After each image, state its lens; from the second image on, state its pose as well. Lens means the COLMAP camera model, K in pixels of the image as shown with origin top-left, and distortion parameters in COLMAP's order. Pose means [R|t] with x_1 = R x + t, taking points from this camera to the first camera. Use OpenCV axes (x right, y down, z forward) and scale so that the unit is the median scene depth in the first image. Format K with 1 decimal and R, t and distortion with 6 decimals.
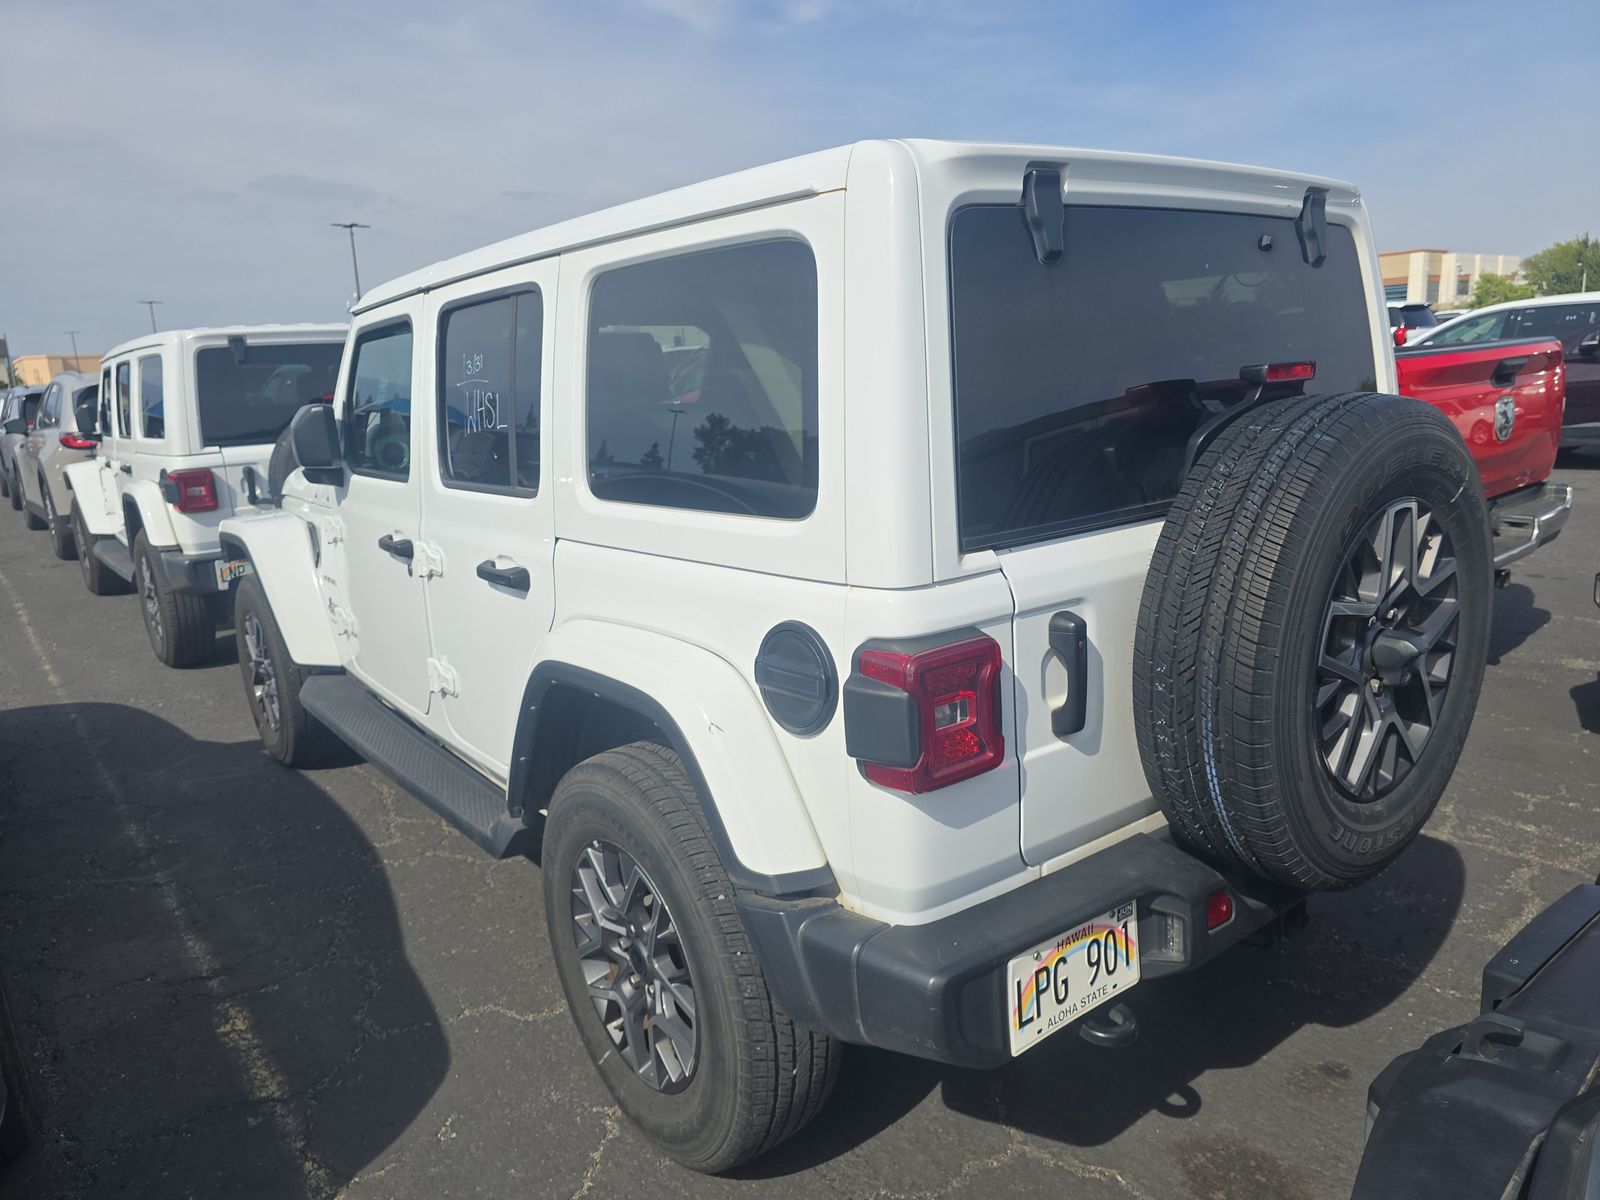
lens RADIAL K [[1048.6, 0, 800.0], [0, 1048.6, 600.0], [0, 0, 1]] dist [0.038425, -0.039263]
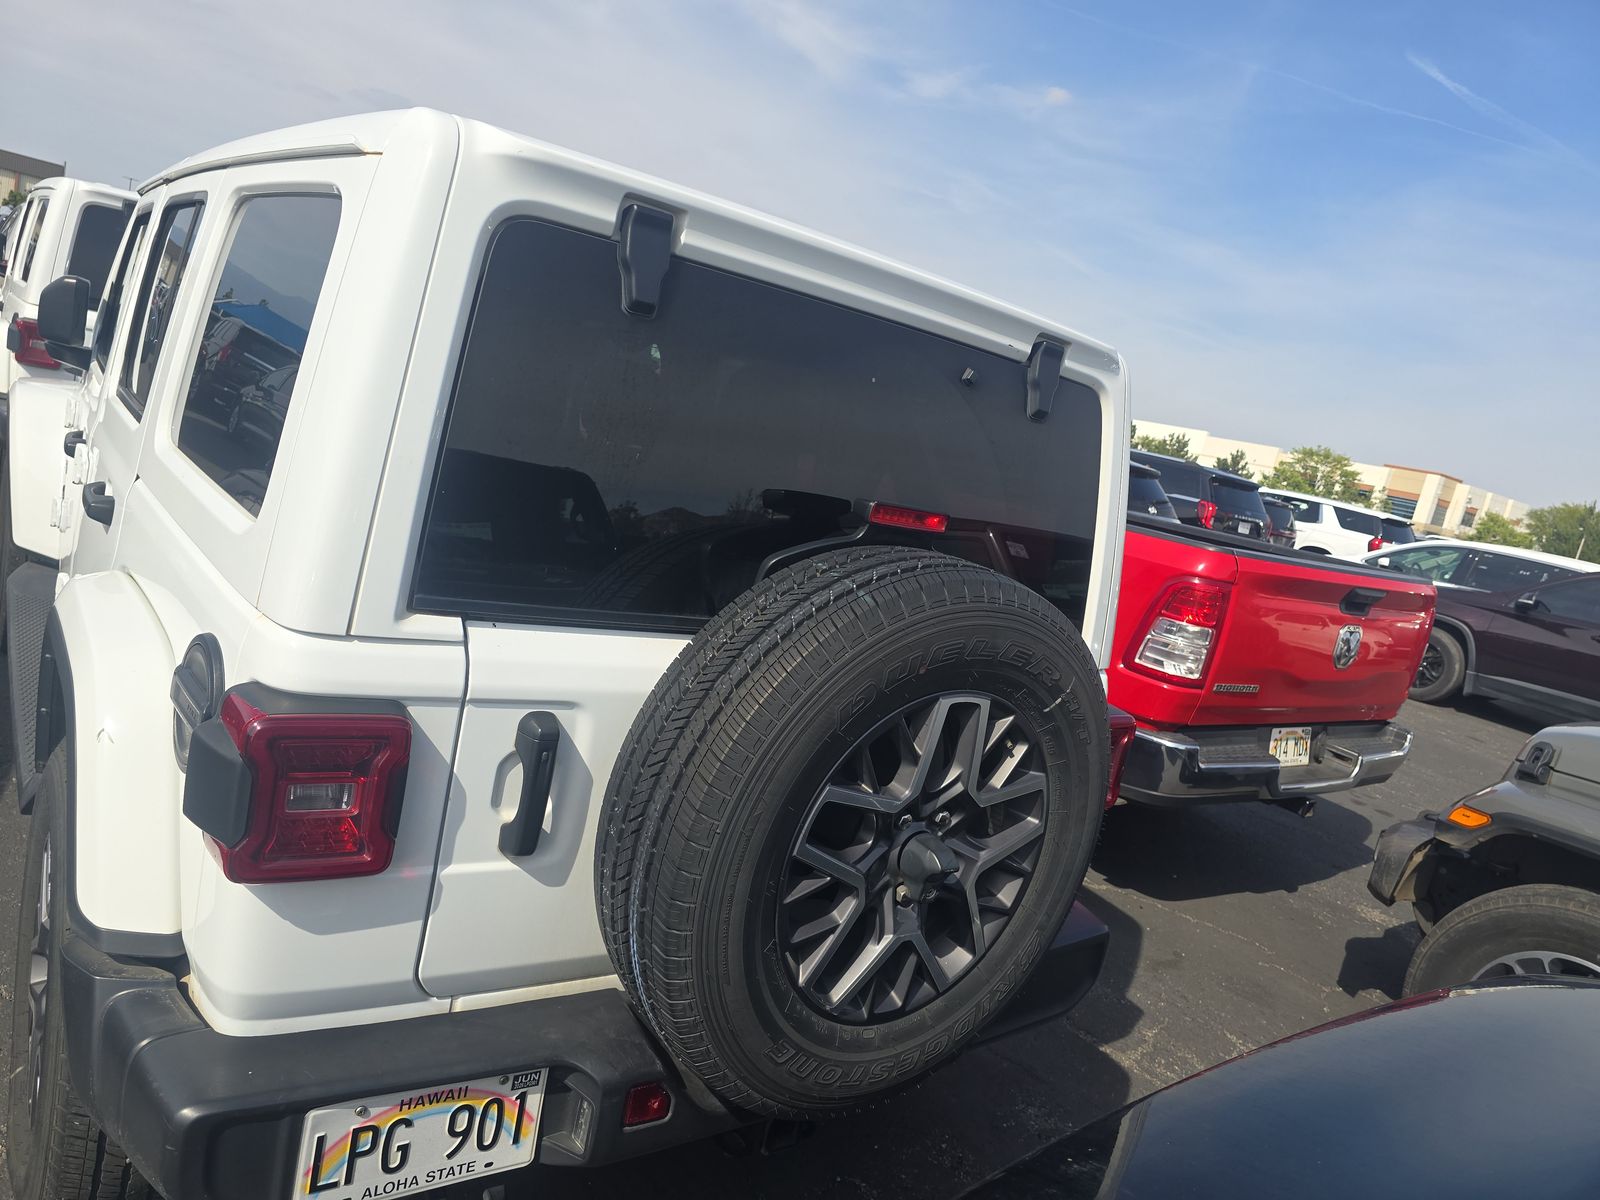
lens RADIAL K [[1048.6, 0, 800.0], [0, 1048.6, 600.0], [0, 0, 1]] dist [0.038425, -0.039263]
pose [[0.961706, 0.273060, 0.023645, 0.398136], [-0.271915, 0.961372, -0.042723, -0.094247], [-0.034397, 0.034657, 0.998807, 0.145984]]
